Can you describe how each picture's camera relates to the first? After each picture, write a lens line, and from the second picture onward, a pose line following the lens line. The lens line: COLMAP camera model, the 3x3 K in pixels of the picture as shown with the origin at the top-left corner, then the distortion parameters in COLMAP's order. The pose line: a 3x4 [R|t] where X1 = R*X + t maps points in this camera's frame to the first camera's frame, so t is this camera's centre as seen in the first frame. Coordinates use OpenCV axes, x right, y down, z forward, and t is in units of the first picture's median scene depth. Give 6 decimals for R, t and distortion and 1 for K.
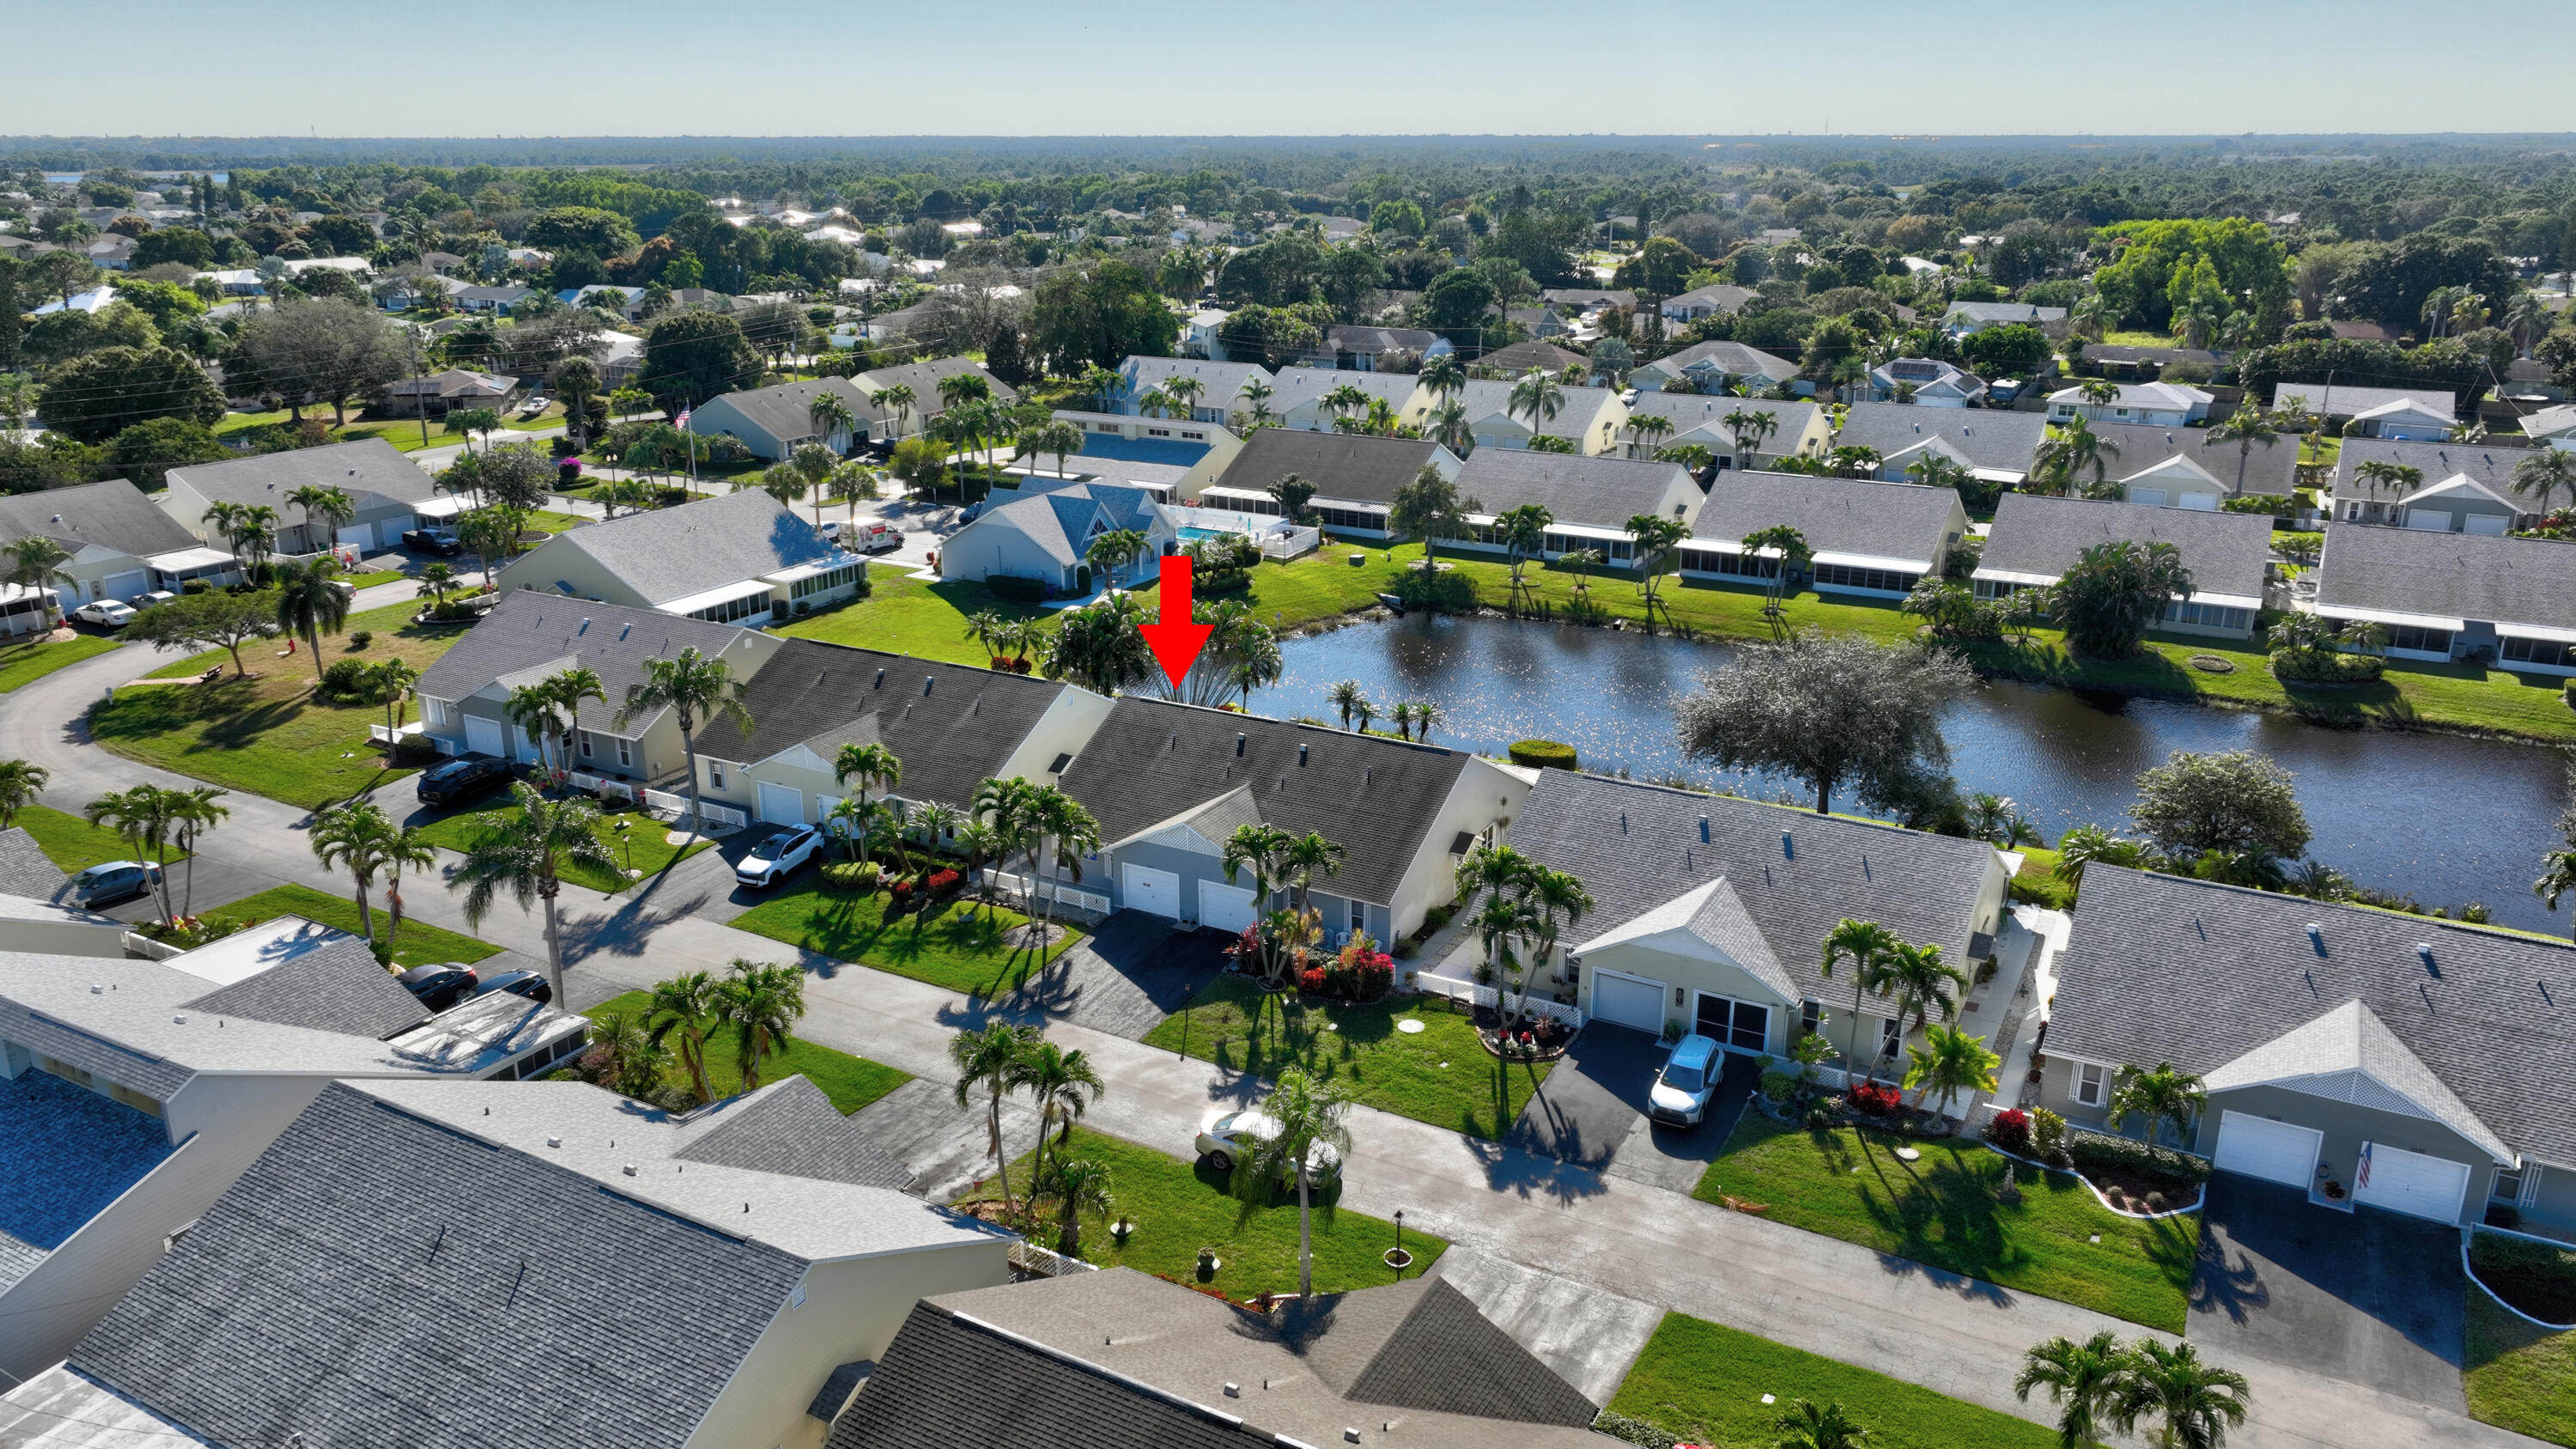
lens RADIAL K [[1825.3, 0, 1277.2], [0, 1825.3, 712.3], [0, 0, 1]] dist [0.000378, 0.013430]
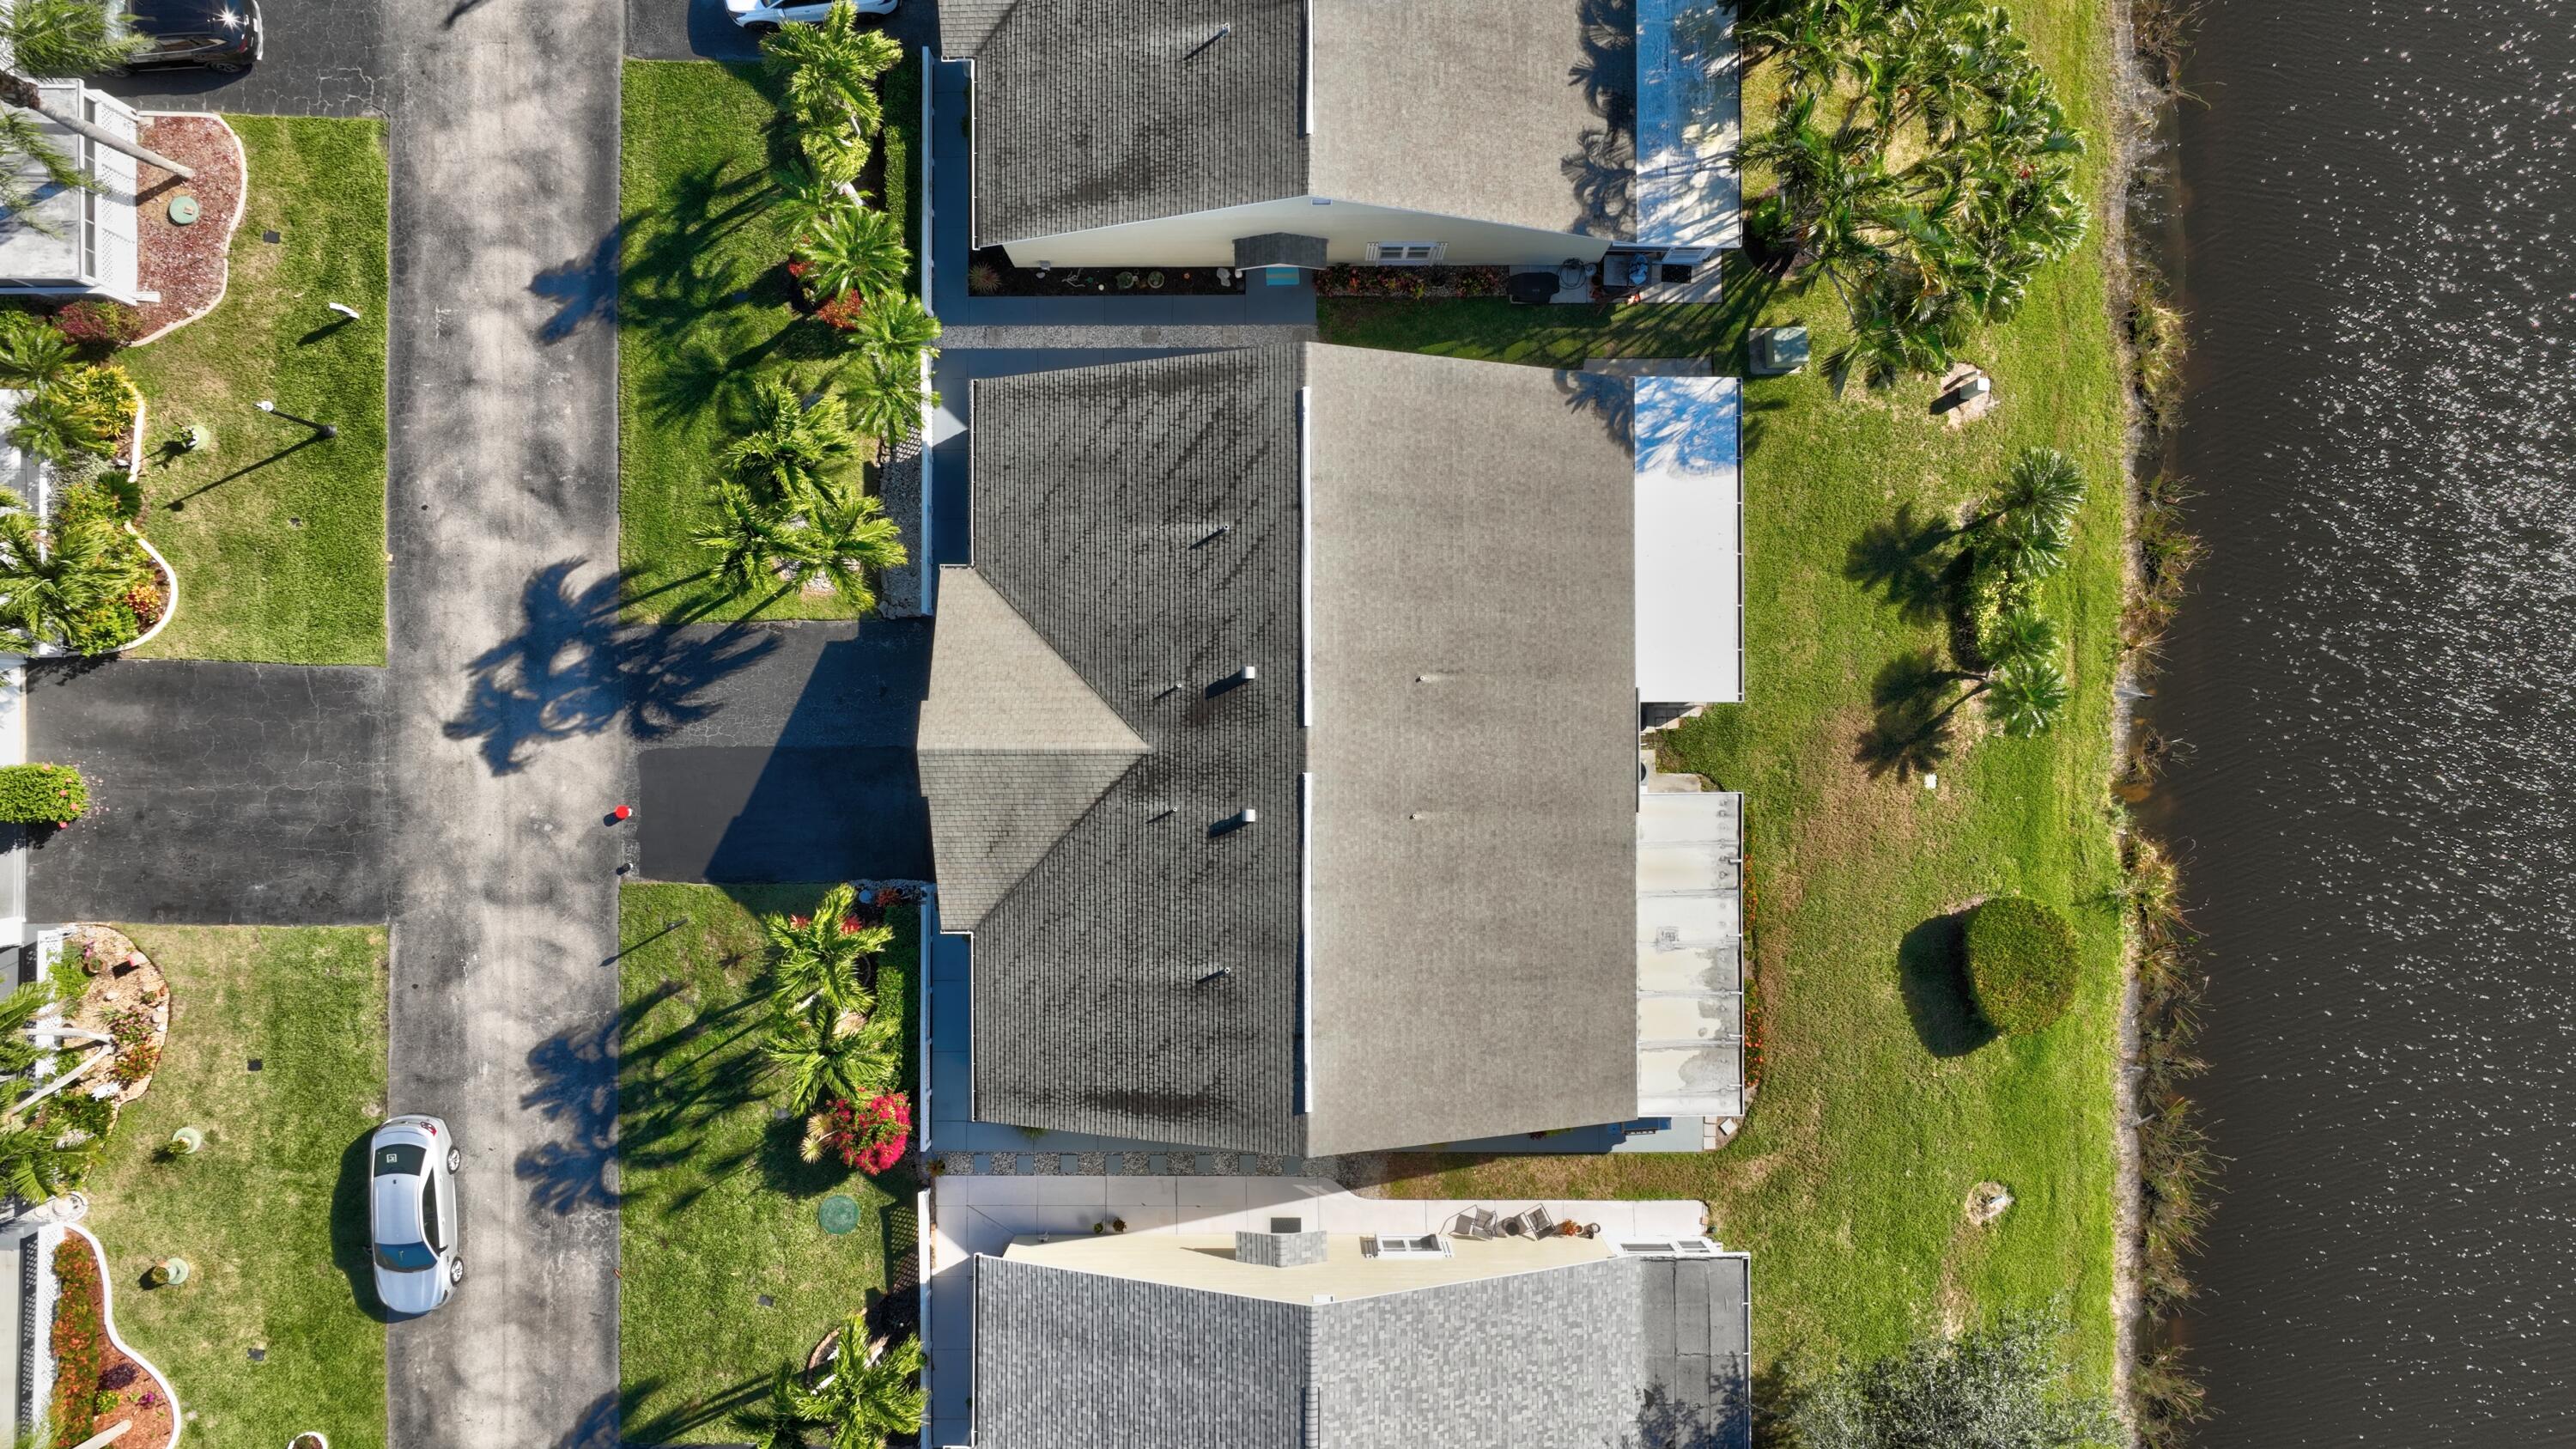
lens RADIAL K [[1947.3, 0, 1293.3], [0, 1947.3, 736.5], [0, 0, 1]] dist [0.016343, 0.007114]
pose [[0.480527, 0.876928, -0.009598, 0.003743], [-0.265063, 0.155660, 0.951584, -0.324852], [0.835964, -0.454717, 0.307240, 0.551579]]
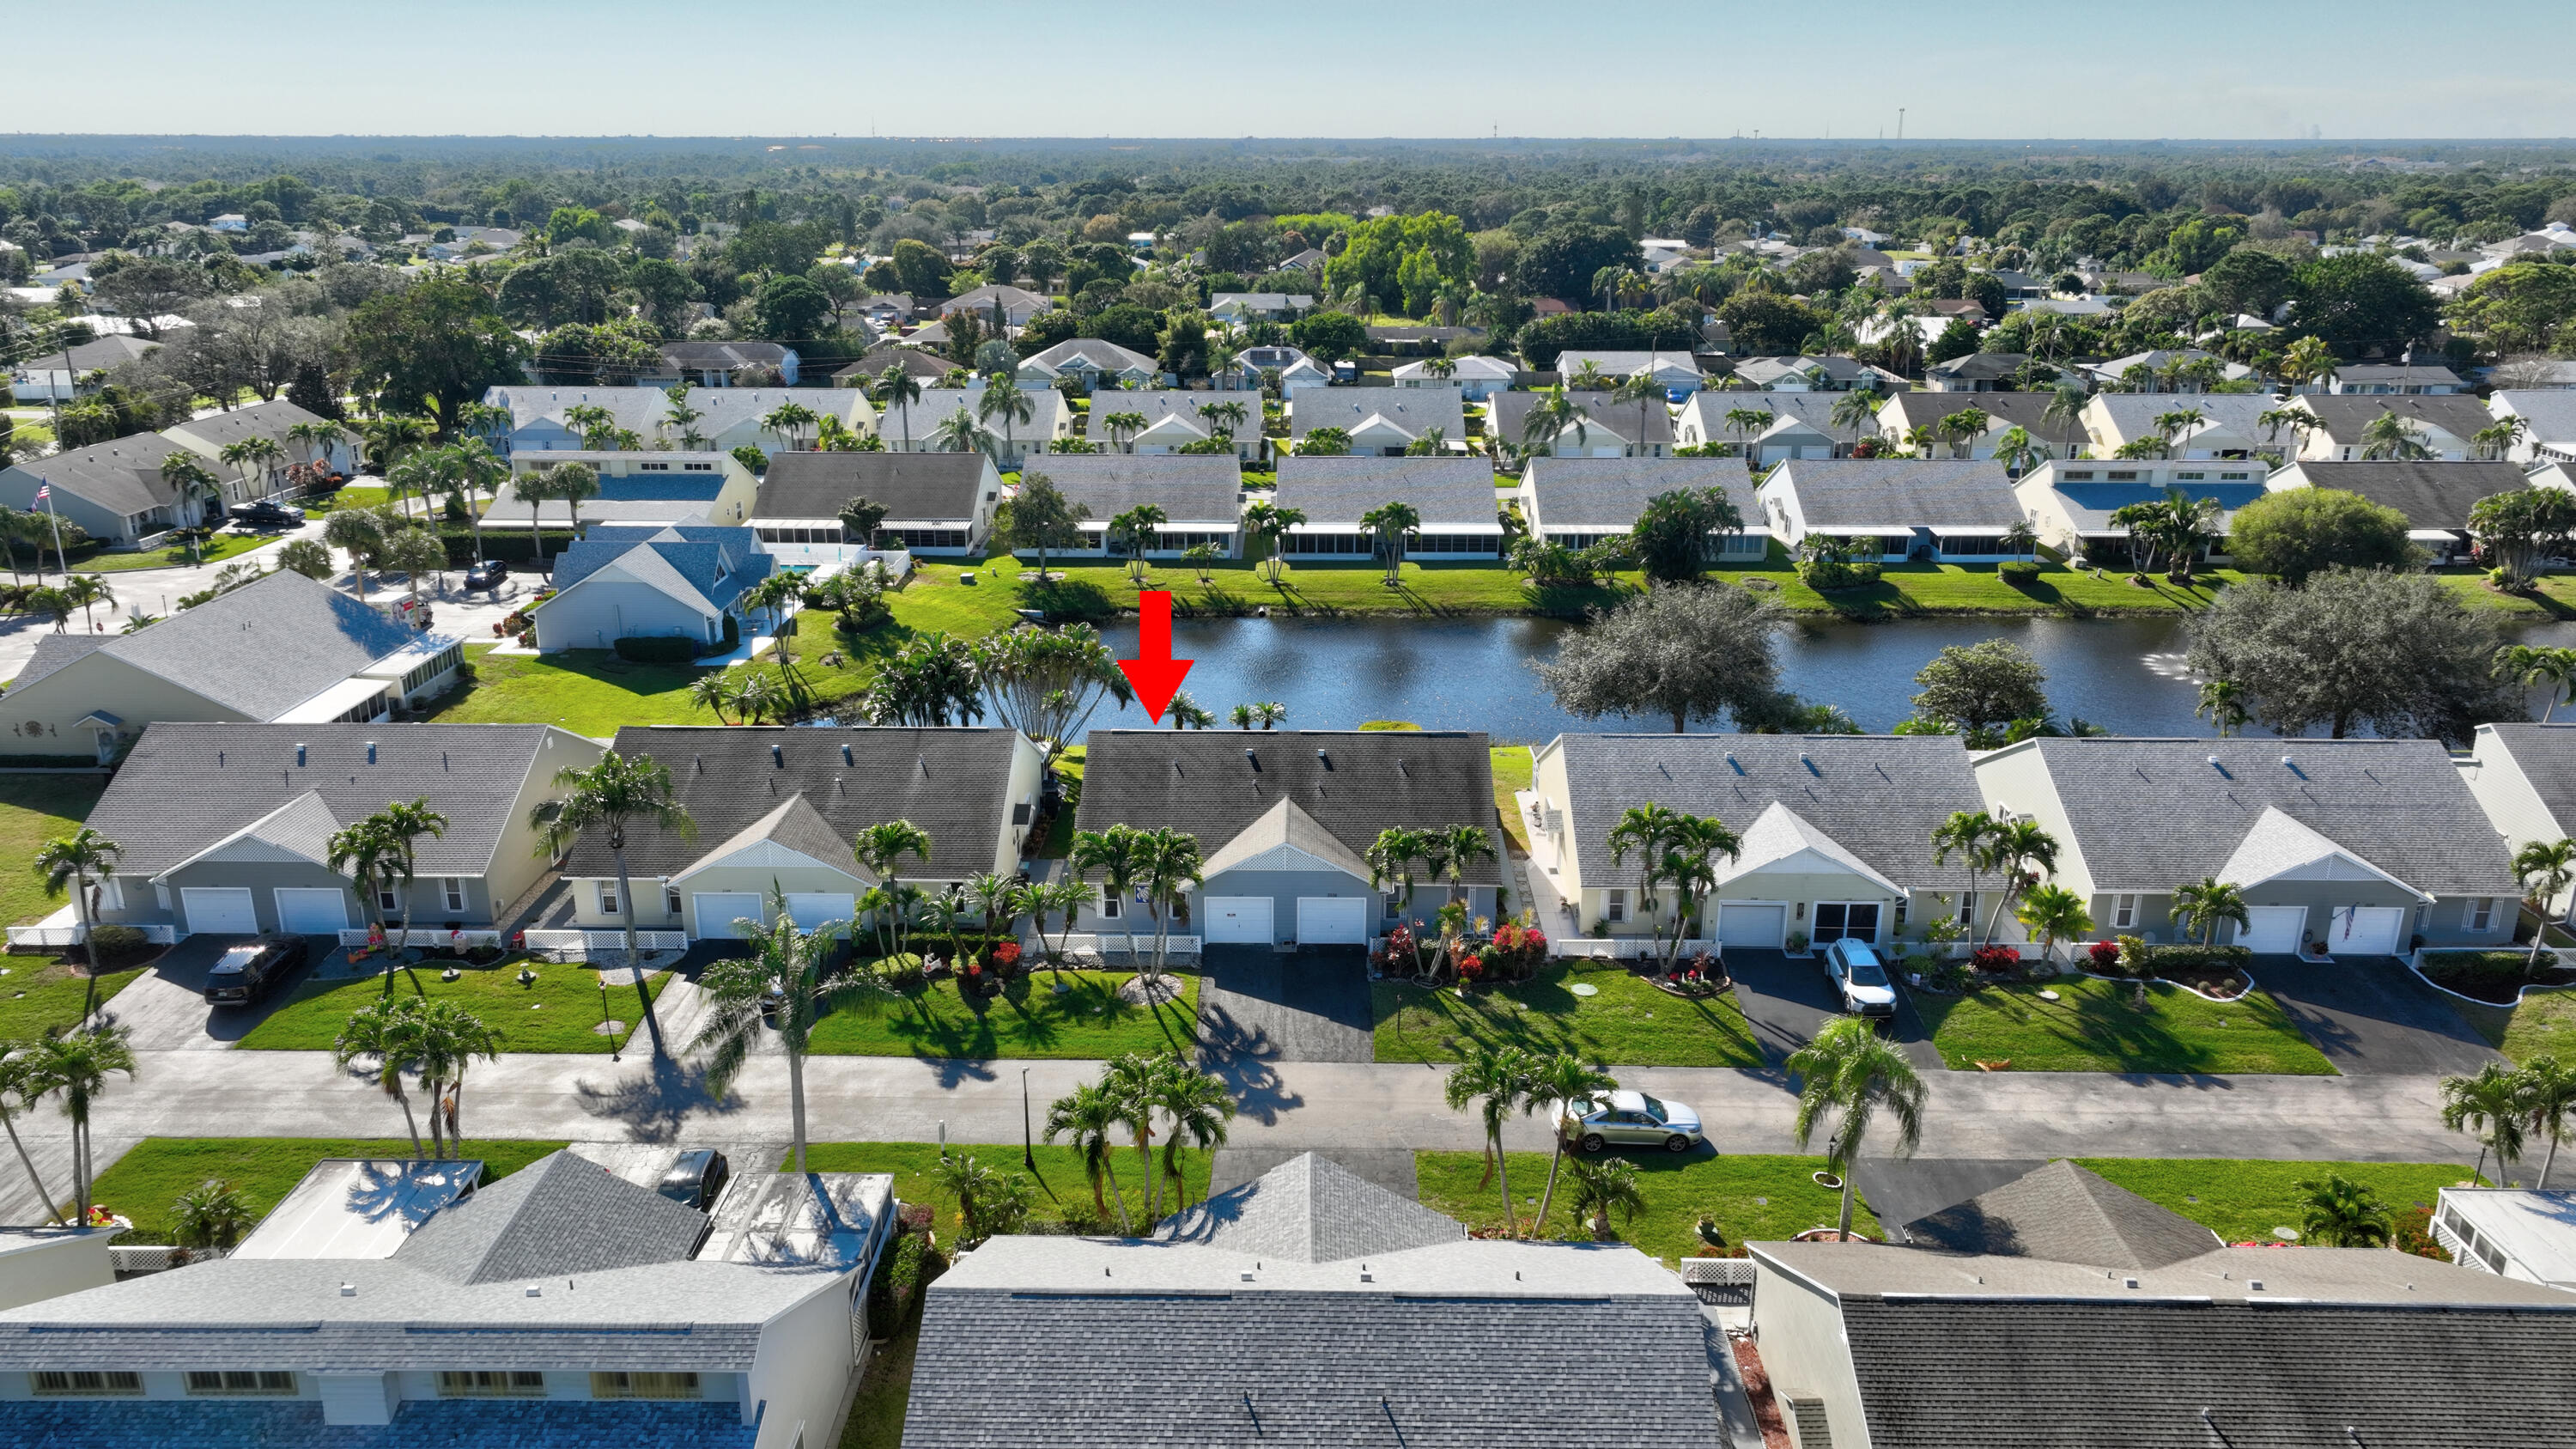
lens RADIAL K [[1825.3, 0, 1284.7], [0, 1825.3, 728.3], [0, 0, 1]] dist [0.000378, 0.013430]
pose [[0.879635, -0.145212, 0.452941, -0.293385], [0.142045, 0.989002, 0.041213, -0.024548], [-0.453944, 0.028085, 0.890587, 0.076488]]
